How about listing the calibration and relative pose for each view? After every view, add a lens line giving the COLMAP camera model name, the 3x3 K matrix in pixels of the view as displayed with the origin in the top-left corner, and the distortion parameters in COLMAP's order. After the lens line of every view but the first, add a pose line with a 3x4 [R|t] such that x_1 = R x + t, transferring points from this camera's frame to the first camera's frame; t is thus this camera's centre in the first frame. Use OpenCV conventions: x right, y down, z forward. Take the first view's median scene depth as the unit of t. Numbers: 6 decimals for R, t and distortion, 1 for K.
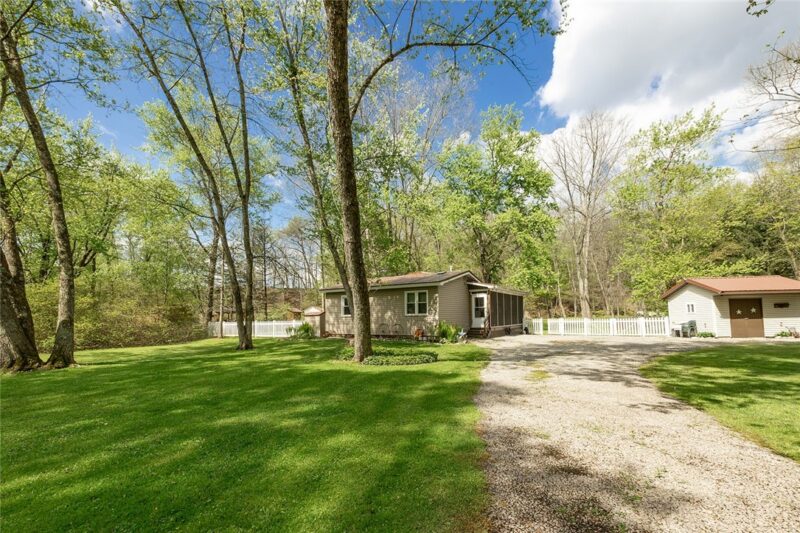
lens RADIAL K [[322.4, 0, 402.0], [0, 322.4, 287.0], [0, 0, 1]] dist [0.022759, 0.000015]
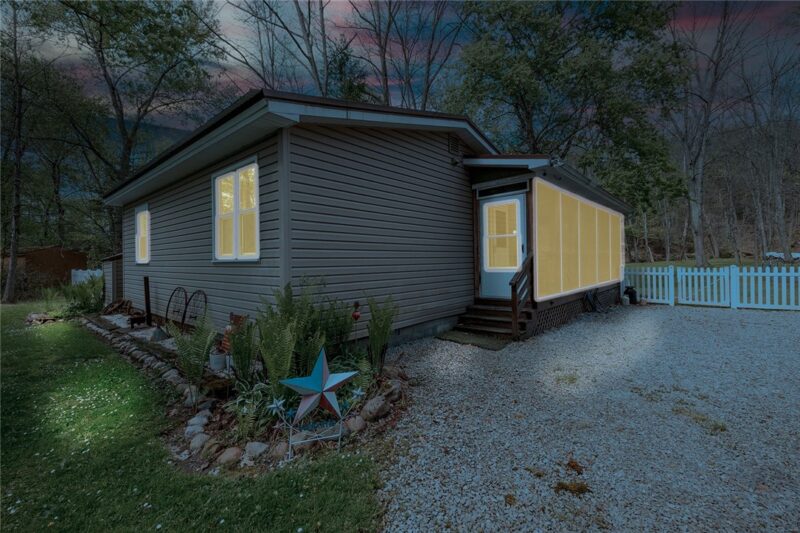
lens RADIAL K [[399.7, 0, 400.5], [0, 399.7, 234.0], [0, 0, 1]] dist [-0.001835, -0.000150]
pose [[0.995513, -0.005049, -0.094487, 0.180058], [0.007276, 0.999703, 0.023238, 0.051879], [0.094342, -0.023821, 0.995255, 0.601765]]
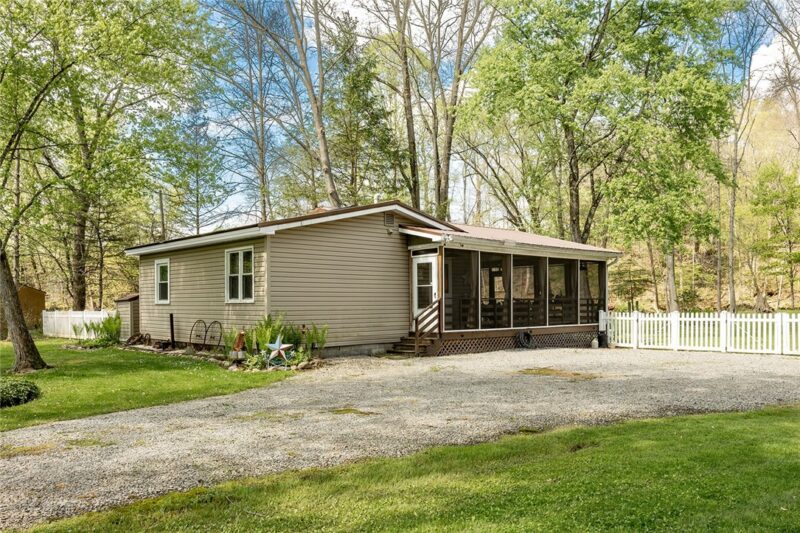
lens RADIAL K [[620.2, 0, 400.0], [0, 620.2, 266.5], [0, 0, 1]] dist [-0.028099, -0.001460]
pose [[0.983737, -0.001497, -0.179611, 0.363532], [0.006947, 0.999534, 0.029720, 0.011908], [0.179482, -0.030484, 0.983289, 0.167691]]
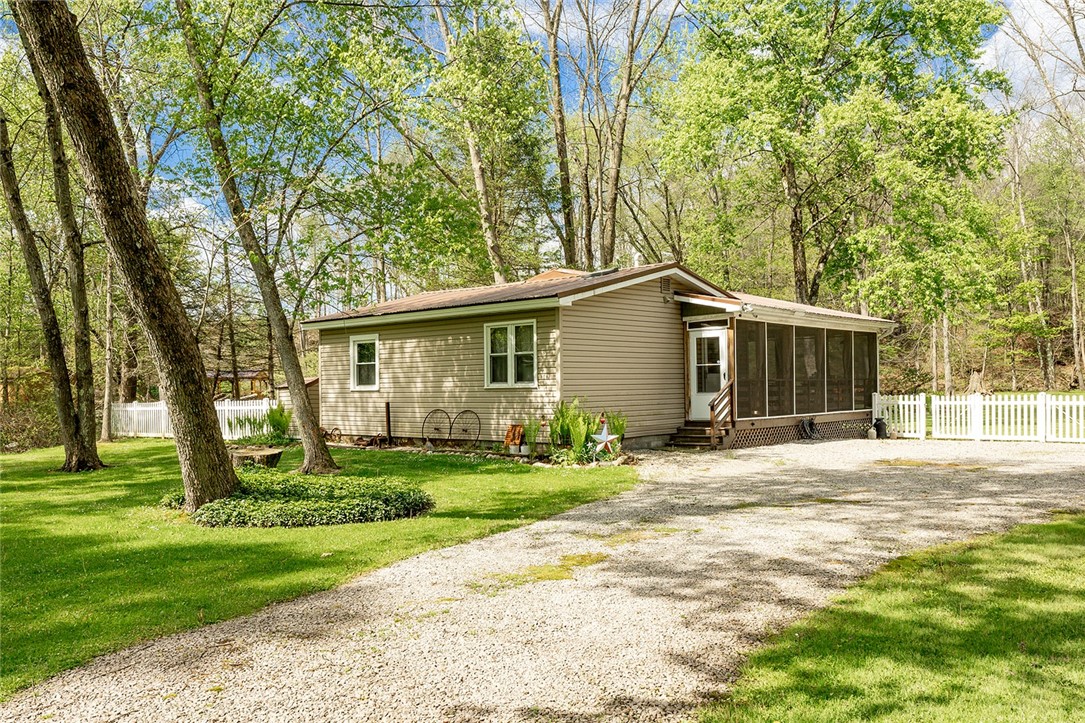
lens RADIAL K [[824.6, 0, 537.6], [0, 824.6, 339.5], [0, 0, 1]] dist [-0.002513, -0.001361]
pose [[0.991326, -0.008227, -0.131168, 0.174154], [0.012513, 0.999413, 0.031884, 0.002251], [0.130829, -0.033249, 0.990847, 0.053398]]
